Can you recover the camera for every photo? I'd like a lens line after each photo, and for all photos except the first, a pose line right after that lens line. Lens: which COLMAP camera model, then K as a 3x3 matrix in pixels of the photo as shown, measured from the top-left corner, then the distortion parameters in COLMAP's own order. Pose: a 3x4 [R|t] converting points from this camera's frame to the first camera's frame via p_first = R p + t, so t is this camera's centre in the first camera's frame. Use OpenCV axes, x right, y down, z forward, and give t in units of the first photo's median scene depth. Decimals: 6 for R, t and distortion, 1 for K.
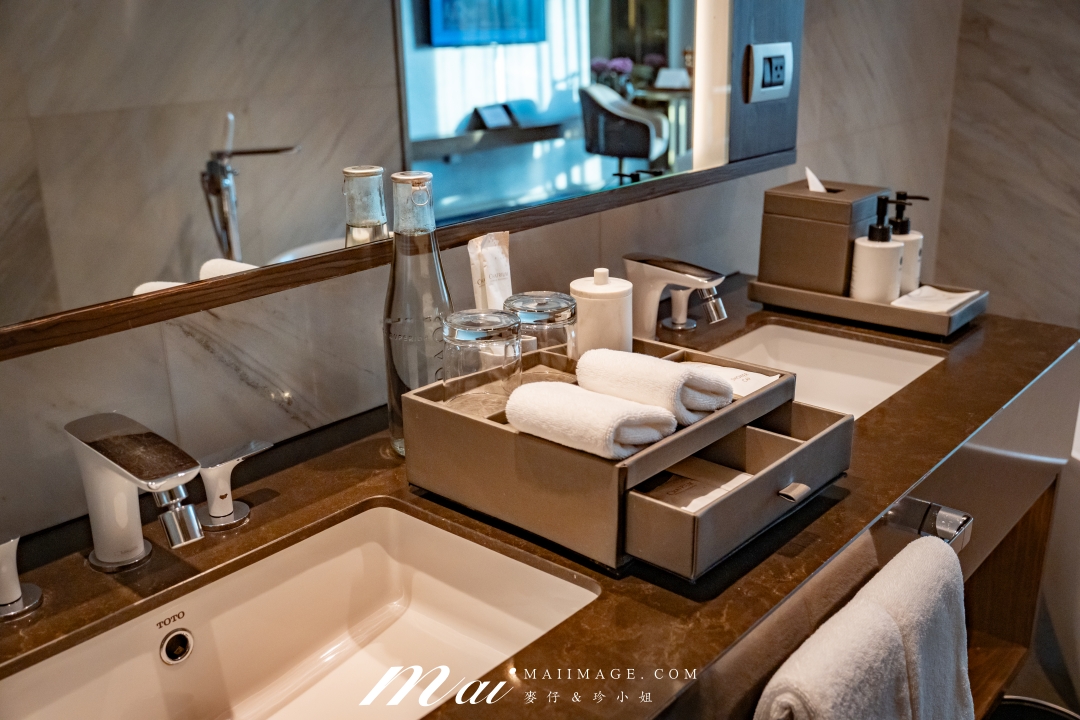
lens RADIAL K [[1041.3, 0, 540.0], [0, 1041.3, 360.0], [0, 0, 1]] dist [-0.006381, -0.006026]
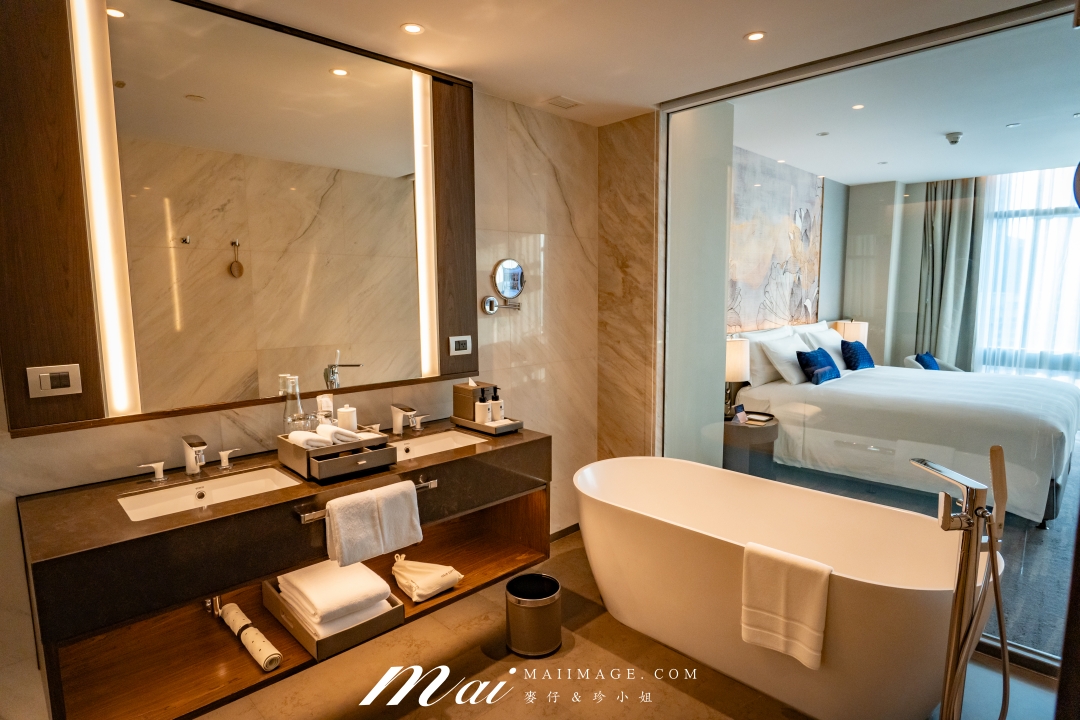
lens RADIAL K [[583.4, 0, 540.3], [0, 583.4, 363.2], [0, 0, 1]] dist [-0.031048, 0.006861]
pose [[0.995927, 0.023764, -0.086973, 0.621117], [-0.040525, 0.979694, -0.196359, 0.093915], [0.080540, 0.199084, 0.976667, -0.624118]]
